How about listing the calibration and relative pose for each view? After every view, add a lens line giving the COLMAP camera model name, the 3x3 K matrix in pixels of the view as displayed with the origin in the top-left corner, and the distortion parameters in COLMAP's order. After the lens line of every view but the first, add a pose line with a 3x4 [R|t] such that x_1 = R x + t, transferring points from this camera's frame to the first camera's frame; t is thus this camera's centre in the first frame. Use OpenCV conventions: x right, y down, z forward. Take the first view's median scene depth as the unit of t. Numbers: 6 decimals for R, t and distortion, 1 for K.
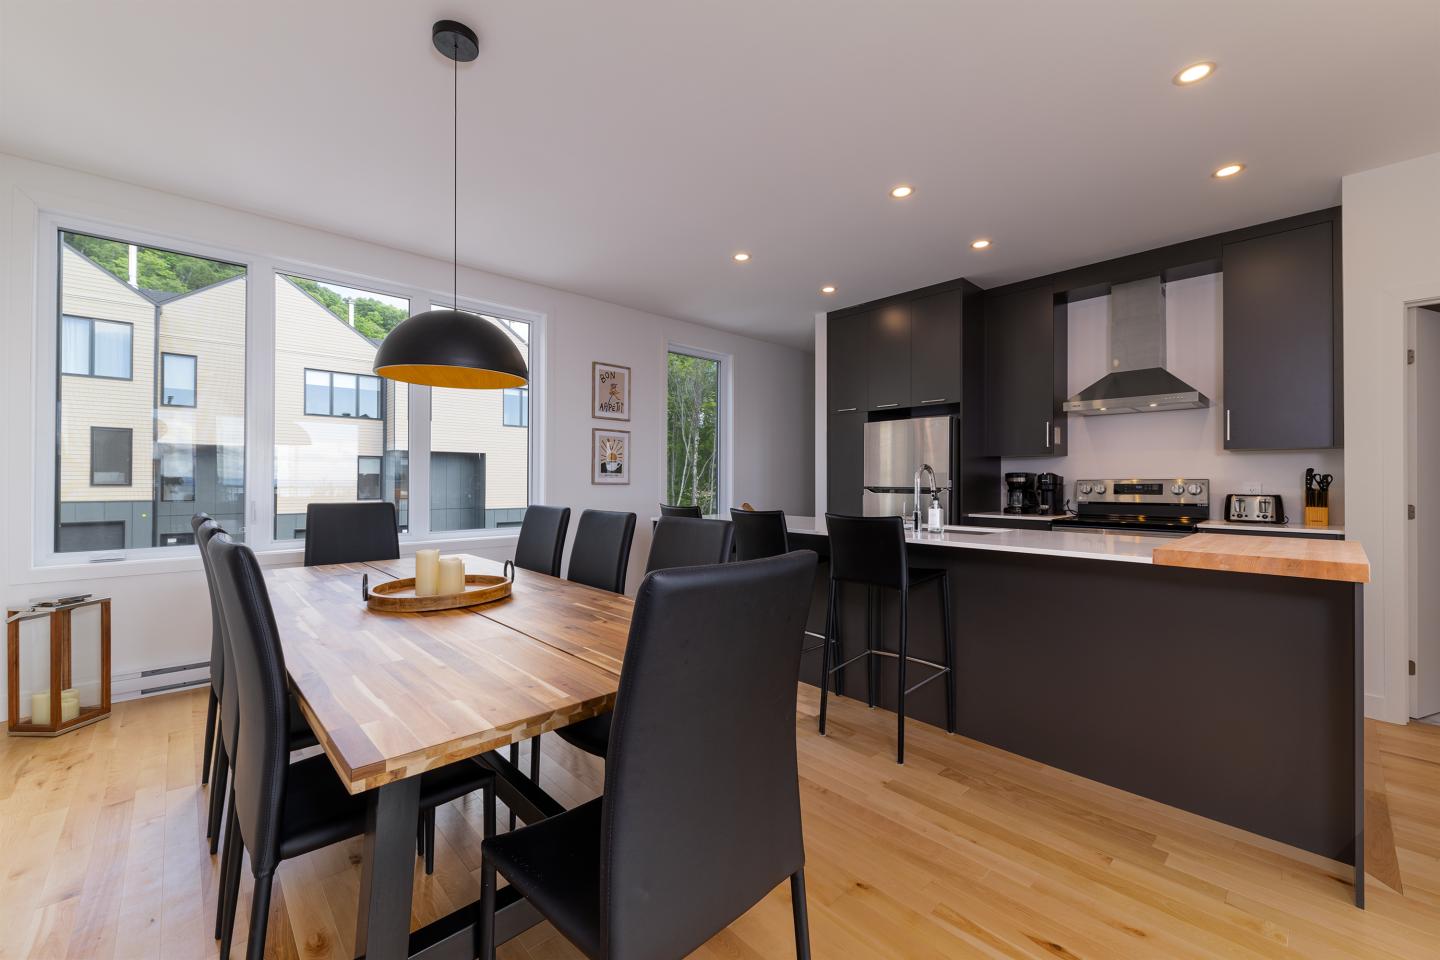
lens RADIAL K [[567.2, 0, 720.0], [0, 567.2, 480.0], [0, 0, 1]] dist [-0.013821, -0.000054]
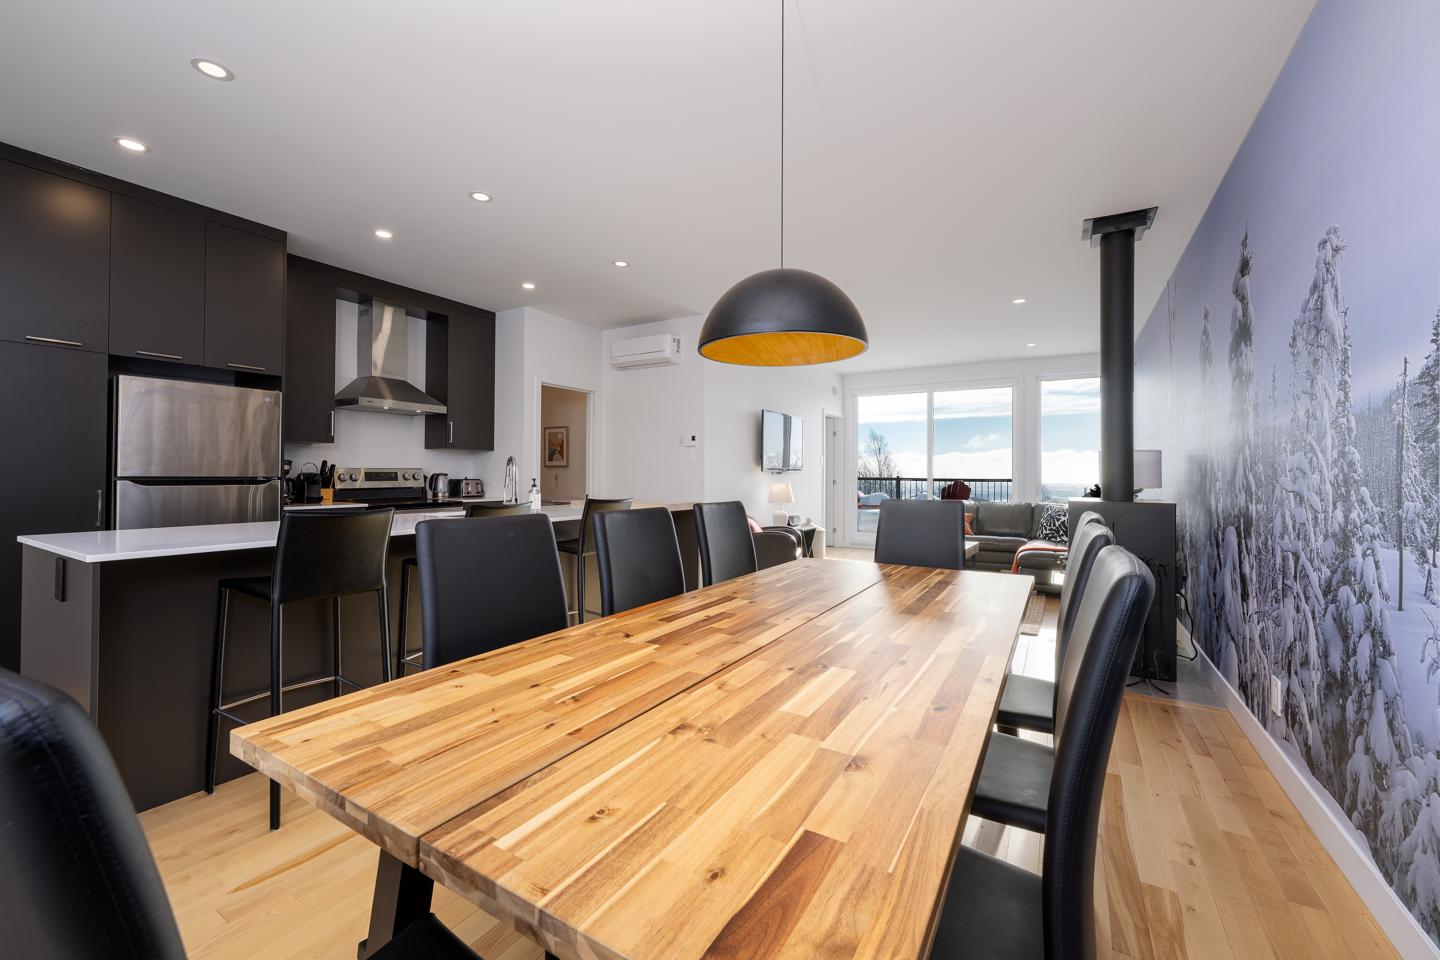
lens RADIAL K [[590.6, 0, 678.9], [0, 590.6, 456.8], [0, 0, 1]] dist [-0.000298, -0.000256]
pose [[-0.242507, 0.022284, 0.969894, -0.603584], [-0.013869, 0.999554, -0.026433, -0.000651], [-0.970051, -0.019861, -0.242090, 0.653966]]
